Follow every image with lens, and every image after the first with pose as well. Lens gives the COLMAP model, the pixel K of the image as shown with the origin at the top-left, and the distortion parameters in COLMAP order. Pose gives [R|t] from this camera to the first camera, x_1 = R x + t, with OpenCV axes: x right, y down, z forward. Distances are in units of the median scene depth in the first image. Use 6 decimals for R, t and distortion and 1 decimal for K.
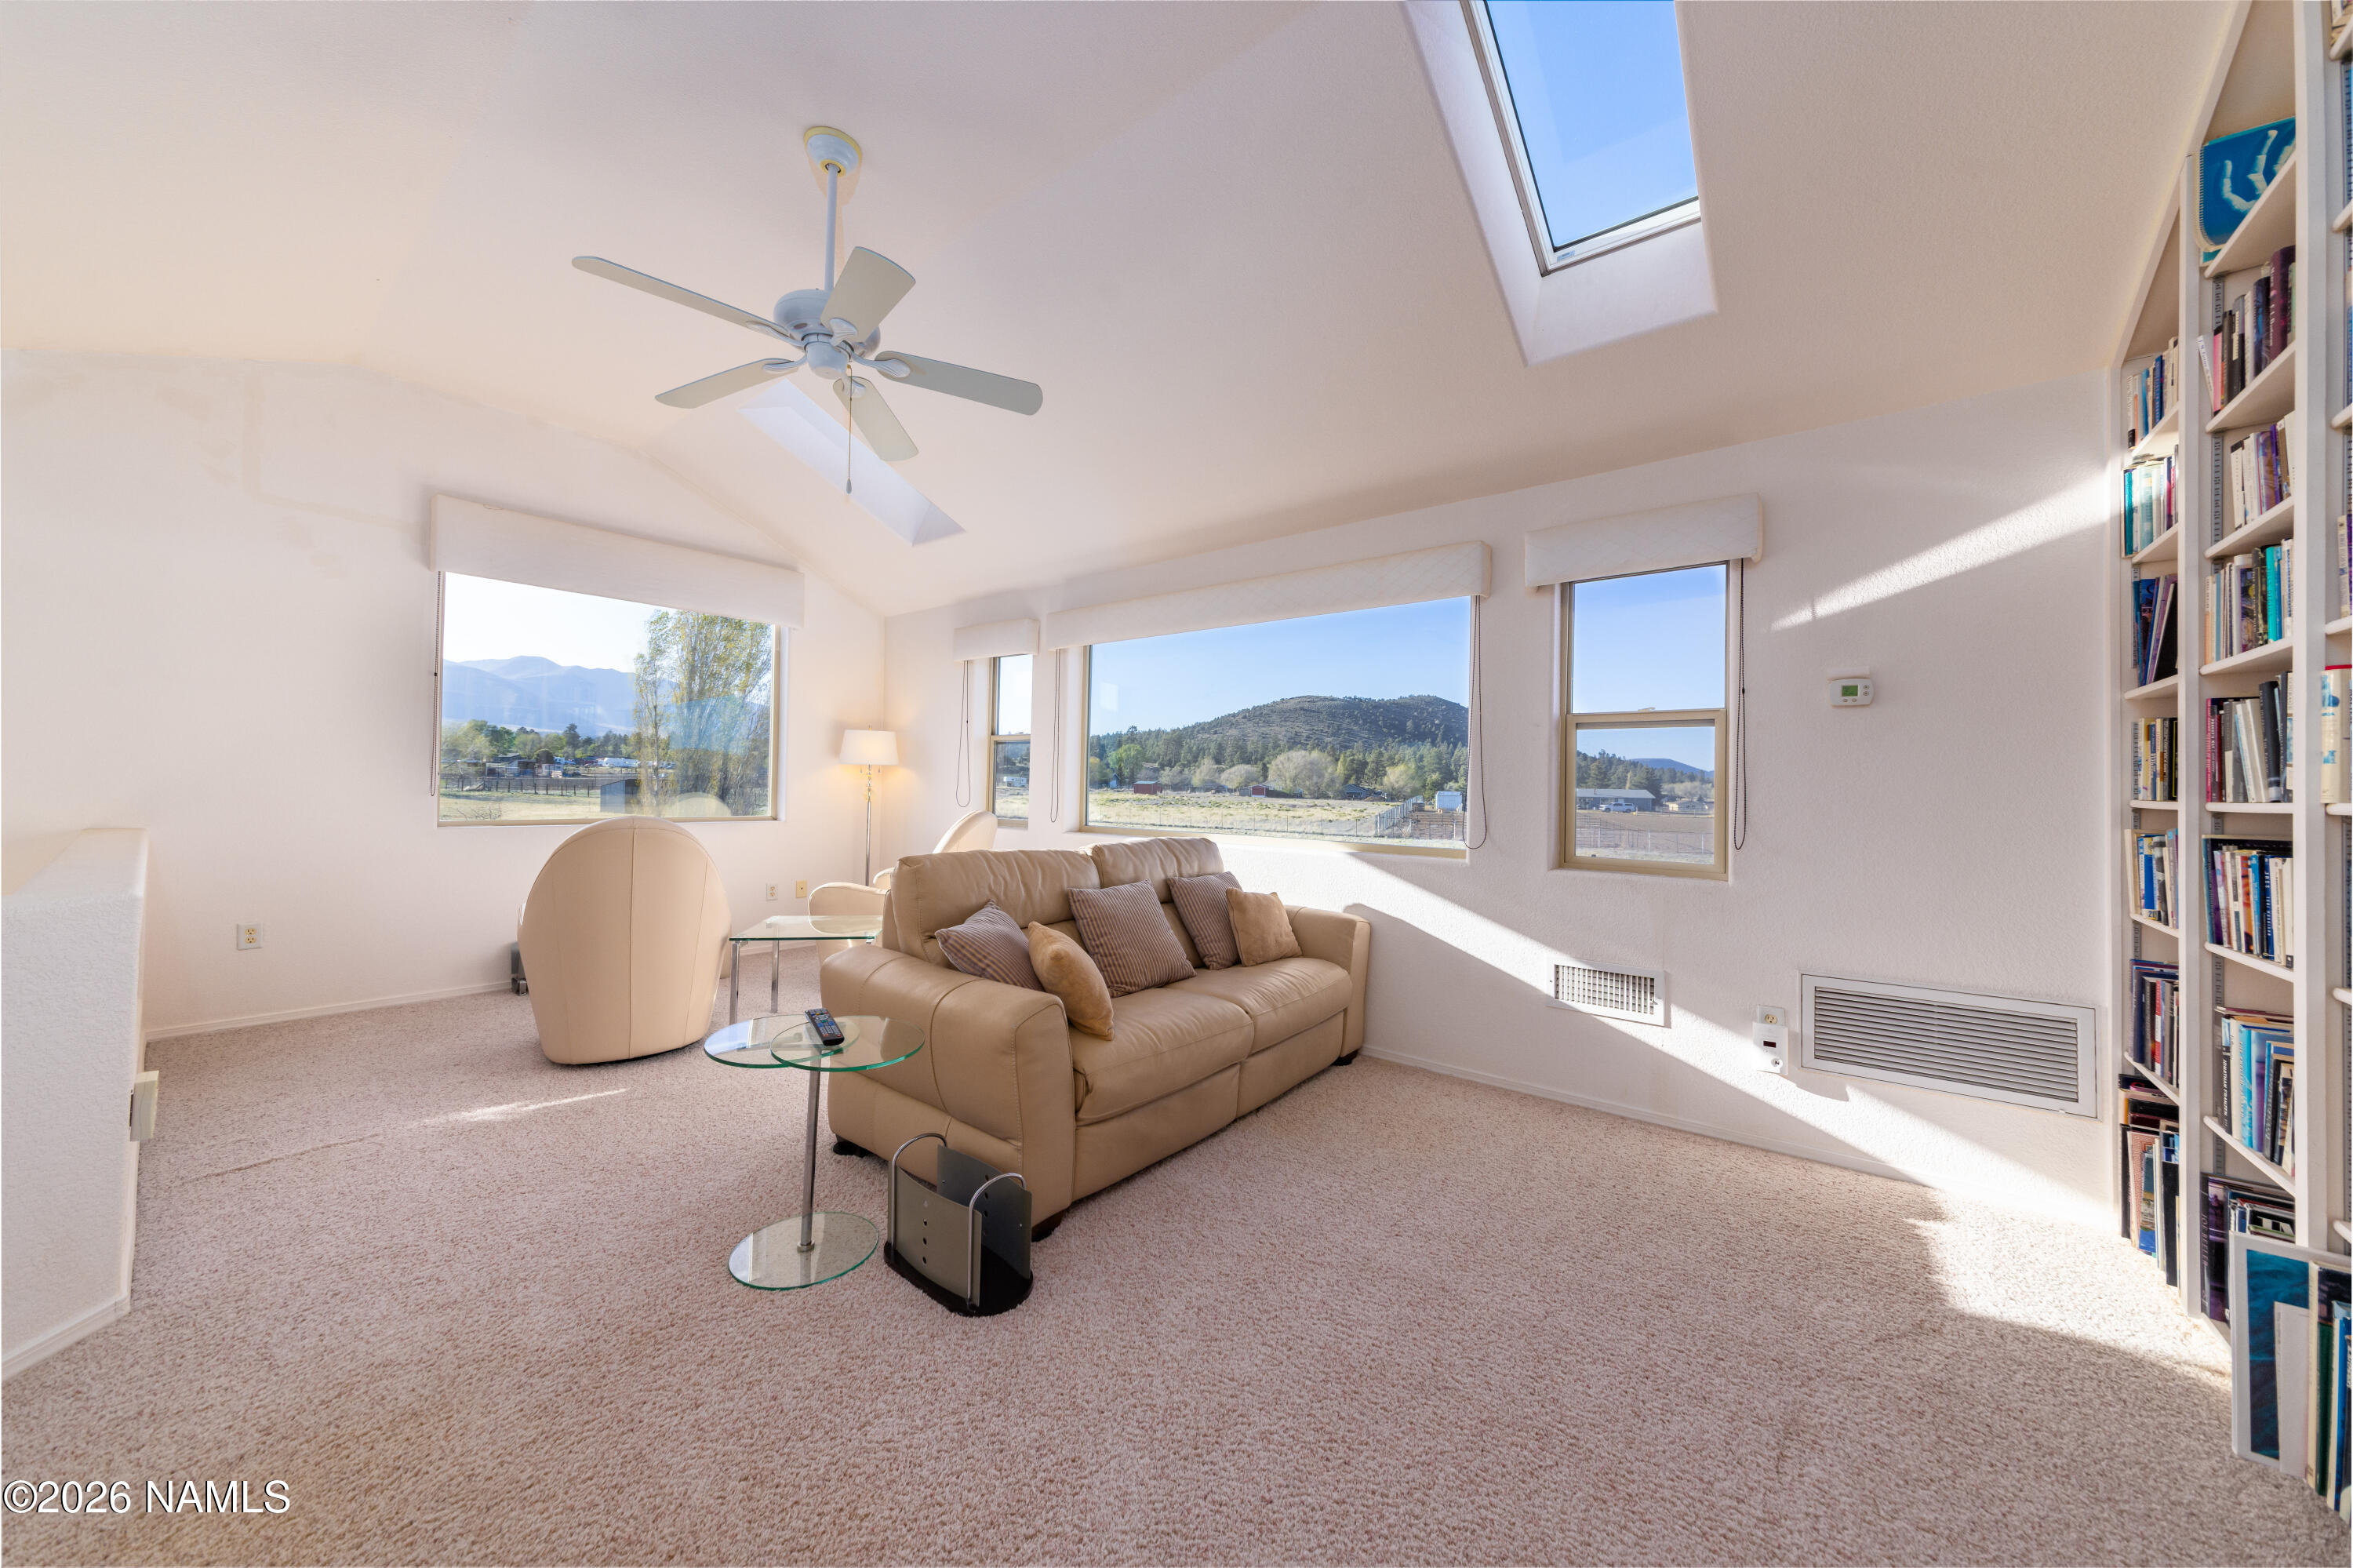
lens RADIAL K [[814.8, 0, 1185.2], [0, 814.8, 778.2], [0, 0, 1]] dist [-0.026145, 0.010134]
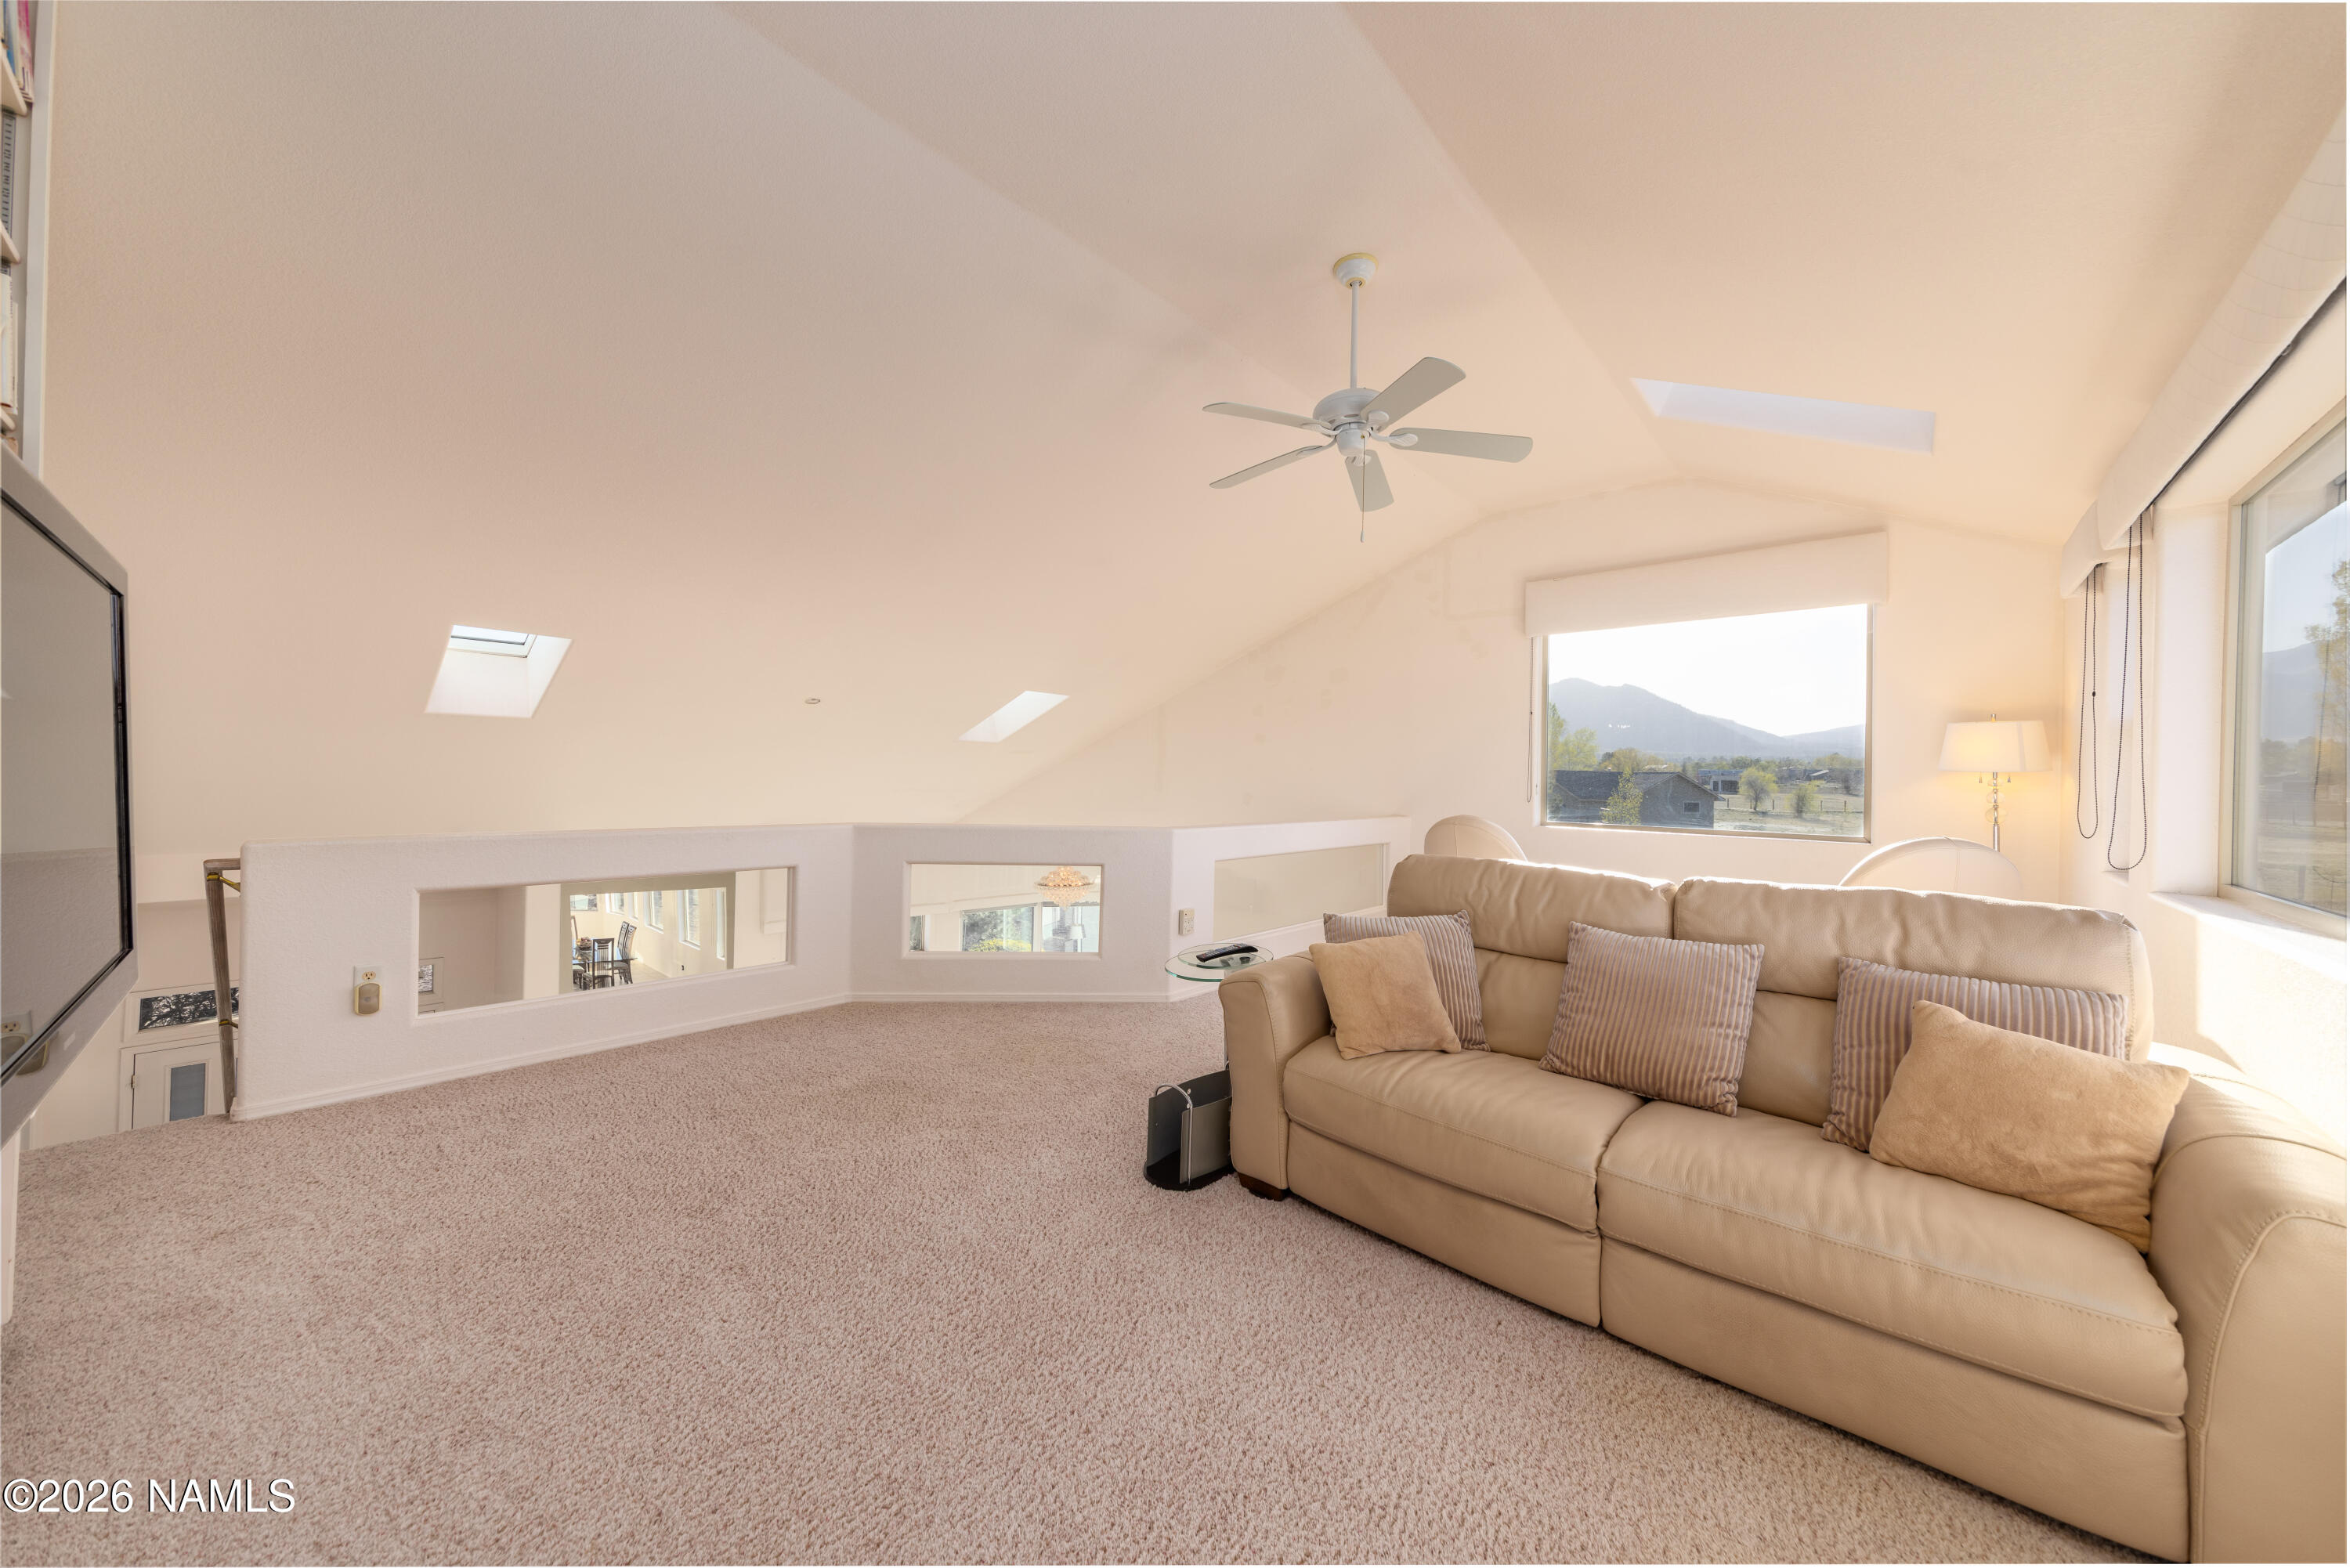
lens RADIAL K [[813.6, 0, 1183.6], [0, 813.6, 778.3], [0, 0, 1]] dist [-0.026145, 0.010134]
pose [[-0.064126, -0.012492, -0.997864, 0.699863], [-0.011892, 0.999860, -0.011752, 0.012159], [0.997871, 0.011113, -0.064266, 0.722054]]
